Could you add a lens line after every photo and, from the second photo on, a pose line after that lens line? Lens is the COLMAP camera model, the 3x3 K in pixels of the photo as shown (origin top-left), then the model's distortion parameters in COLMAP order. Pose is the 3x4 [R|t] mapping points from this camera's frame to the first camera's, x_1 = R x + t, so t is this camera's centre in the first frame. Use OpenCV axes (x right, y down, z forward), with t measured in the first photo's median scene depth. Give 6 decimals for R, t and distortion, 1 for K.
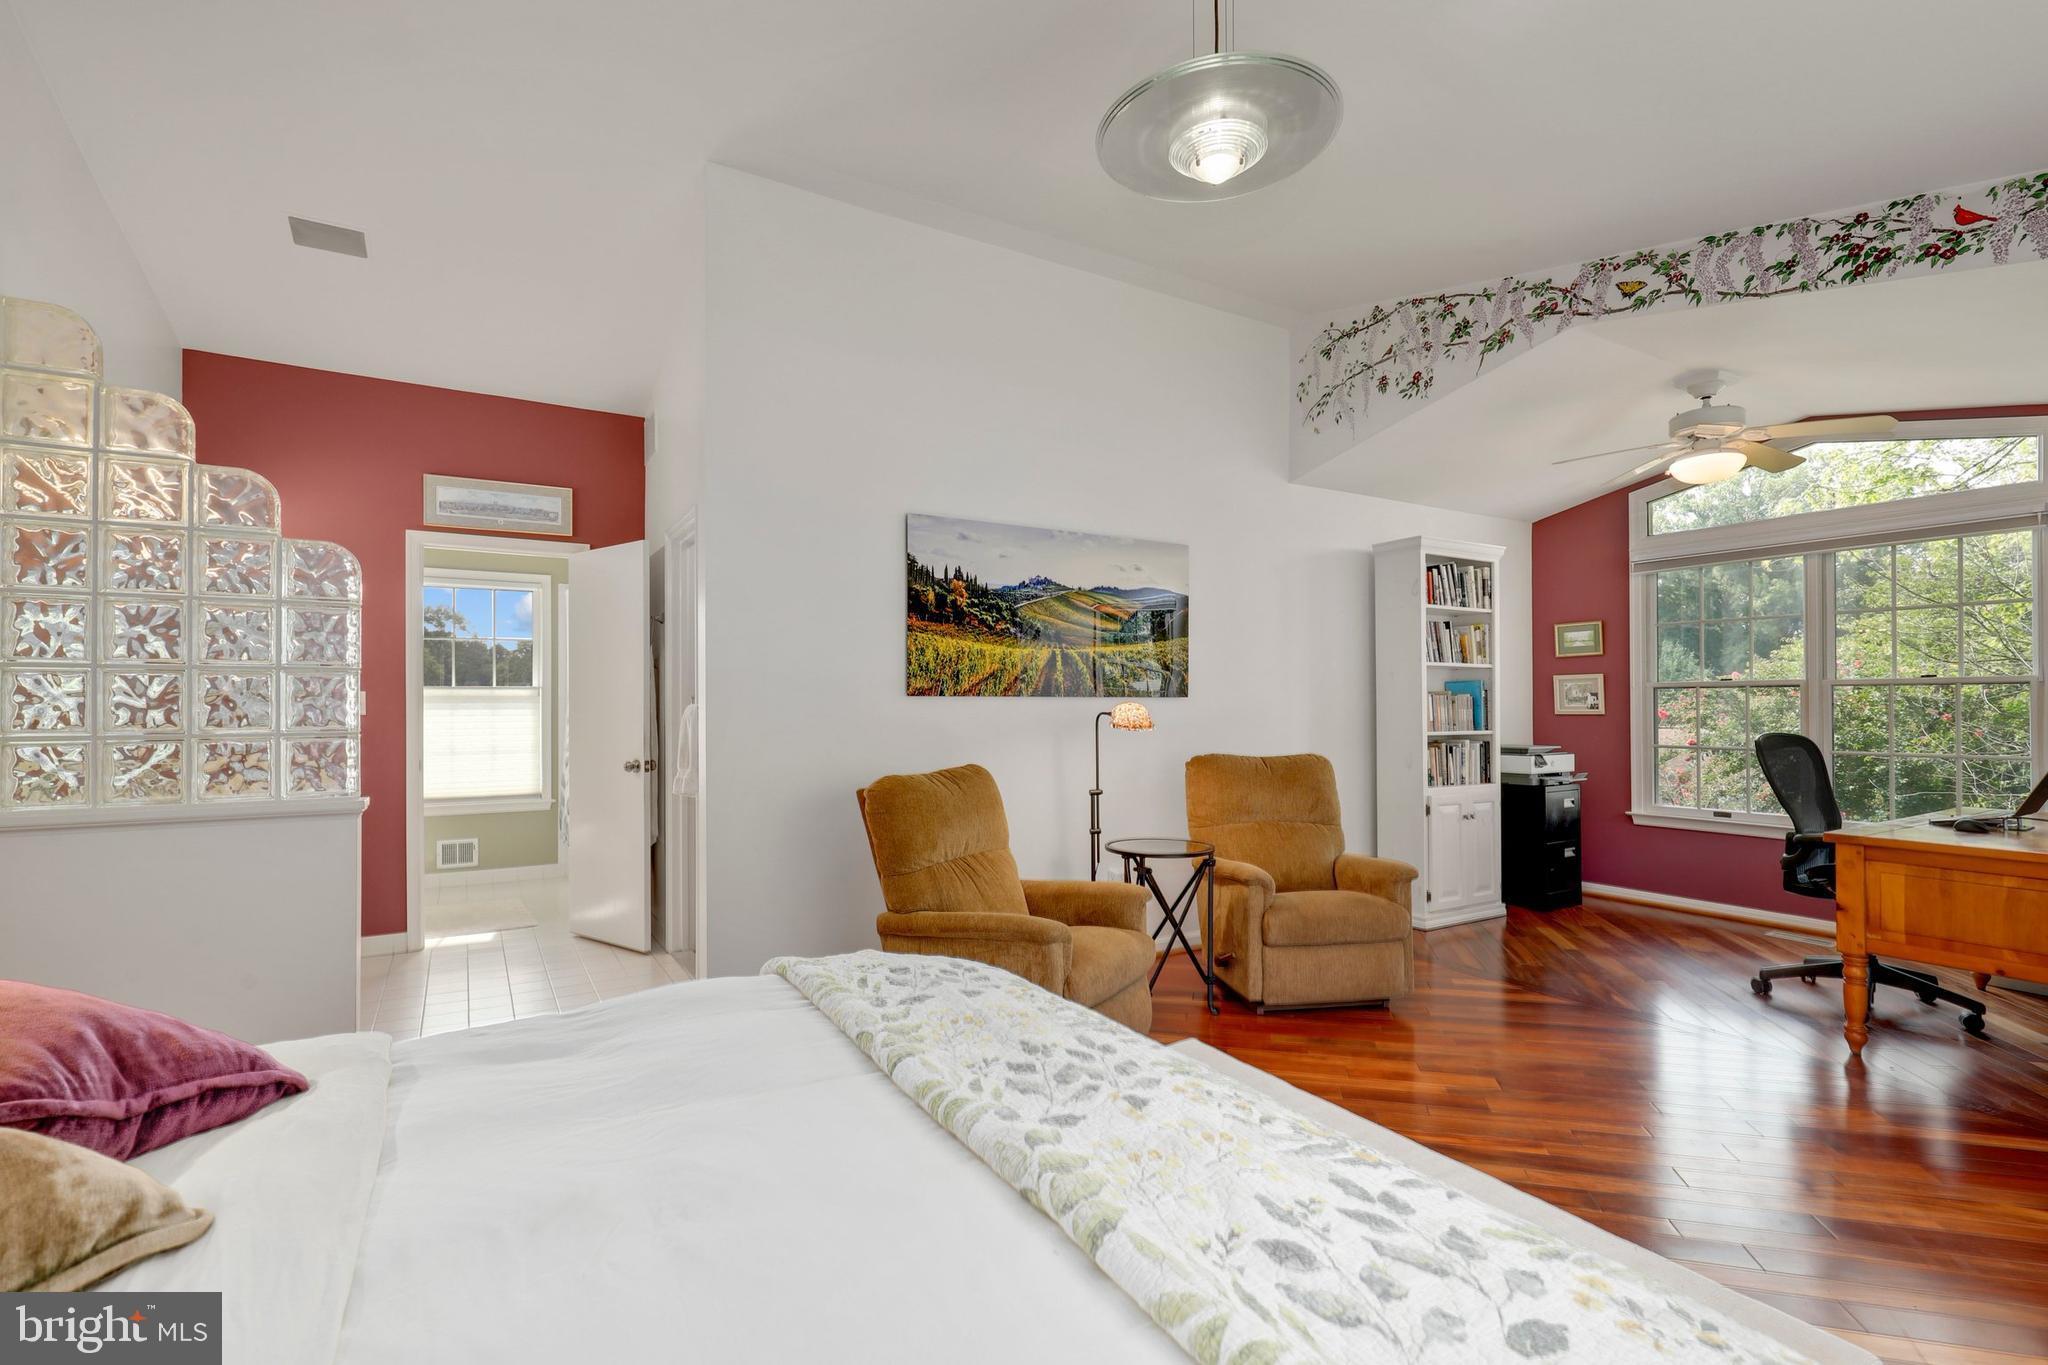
lens RADIAL K [[933.4, 0, 1030.5], [0, 933.4, 696.1], [0, 0, 1]] dist [-0.001132, -0.000195]
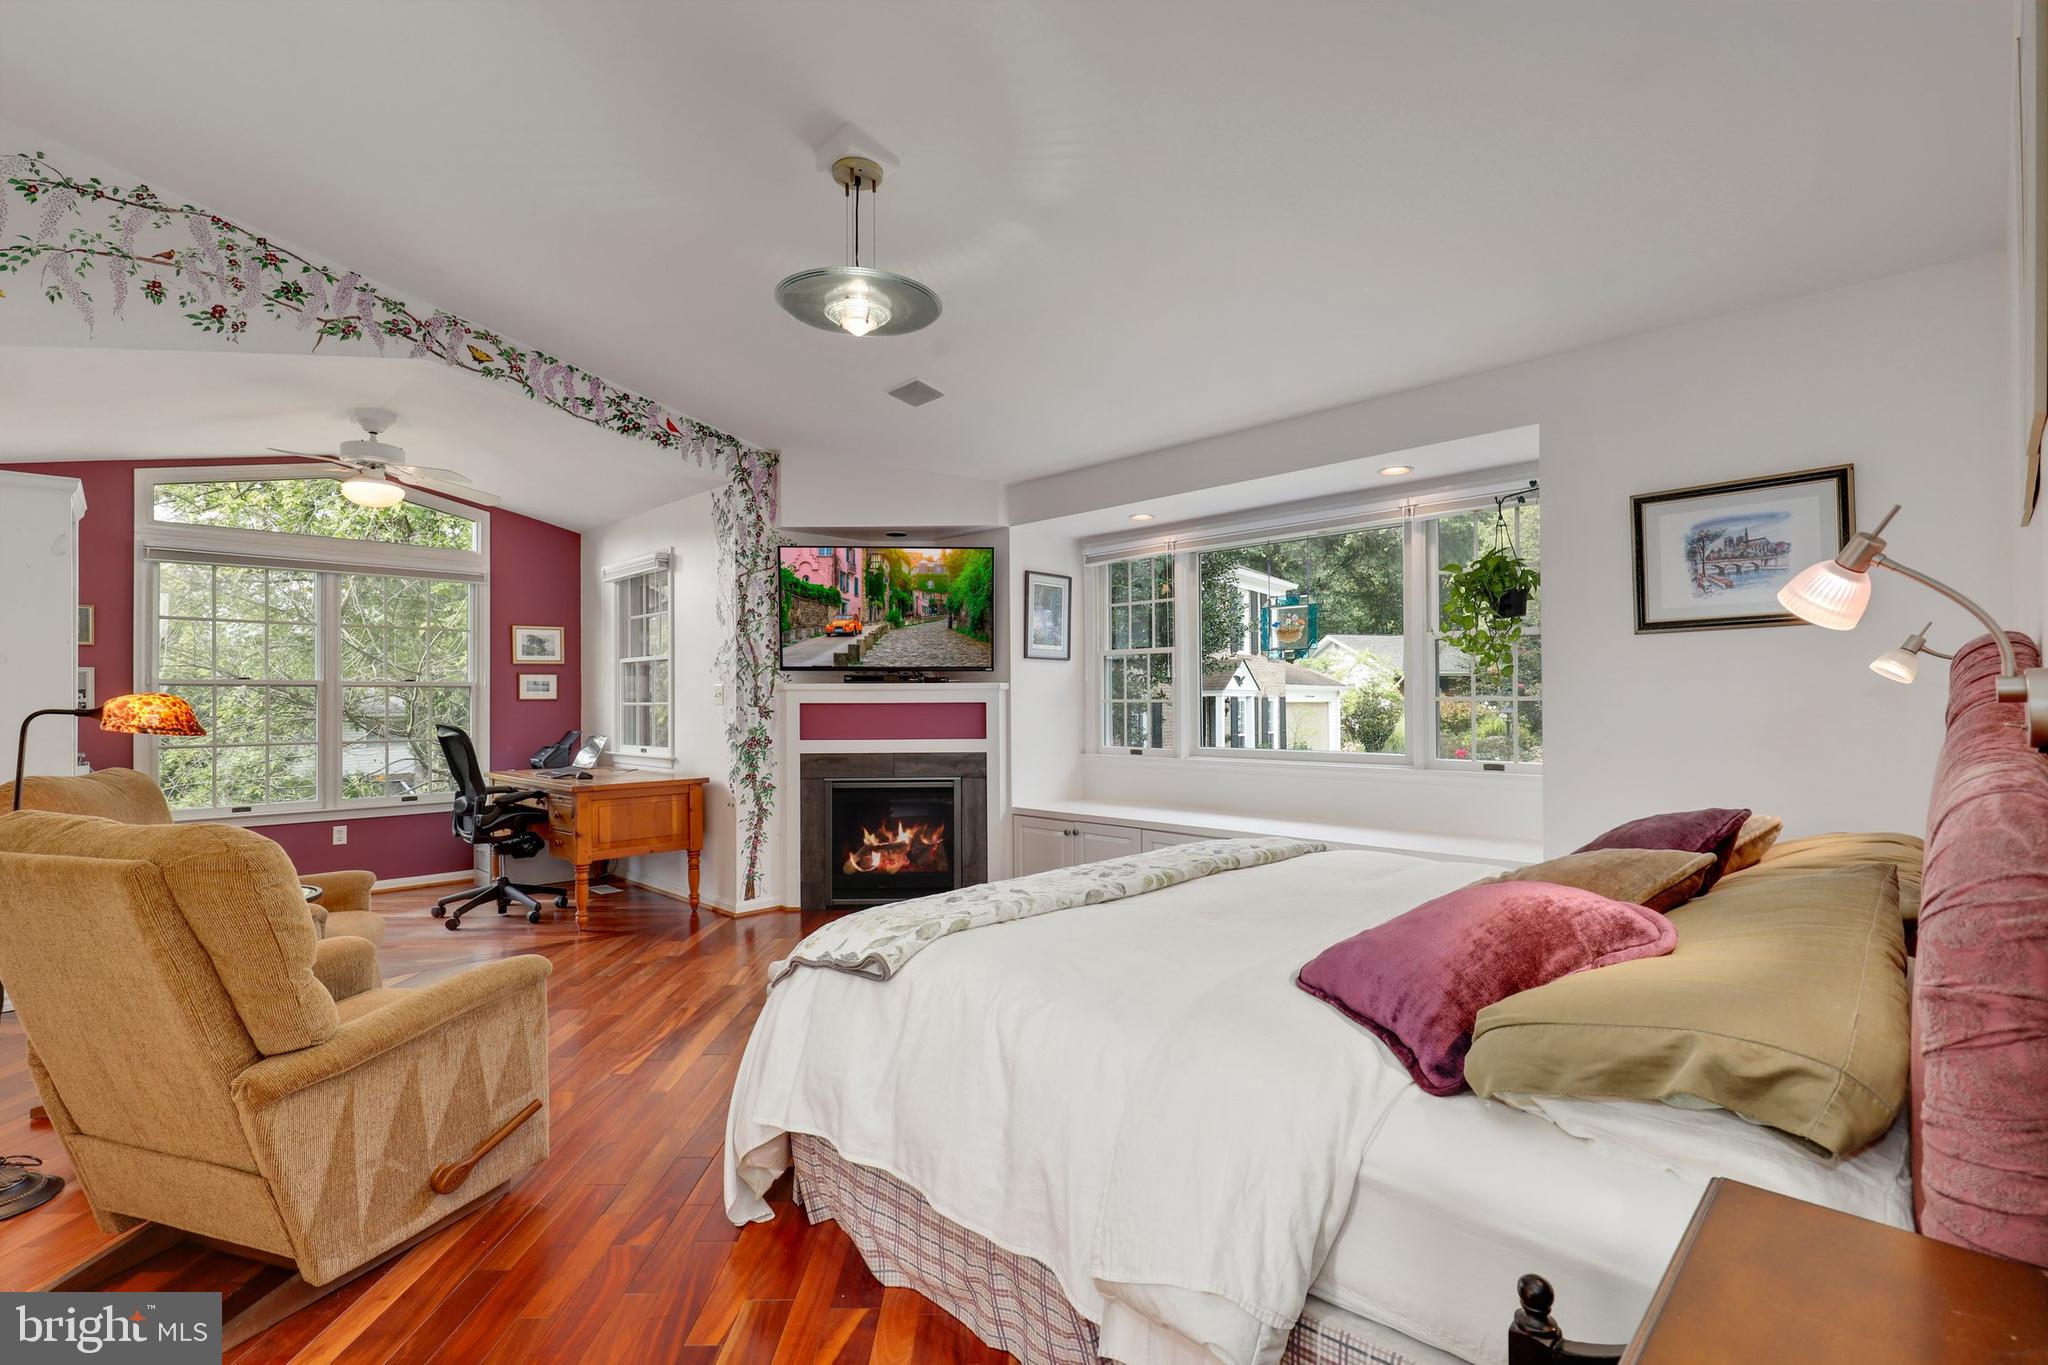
lens RADIAL K [[933.4, 0, 1029.9], [0, 933.4, 686.9], [0, 0, 1]] dist [-0.001132, -0.000195]
pose [[-0.246915, 0.015695, 0.968910, -0.693494], [-0.002097, 0.999858, -0.016730, 0.010189], [-0.969035, -0.006163, -0.246847, 0.602449]]
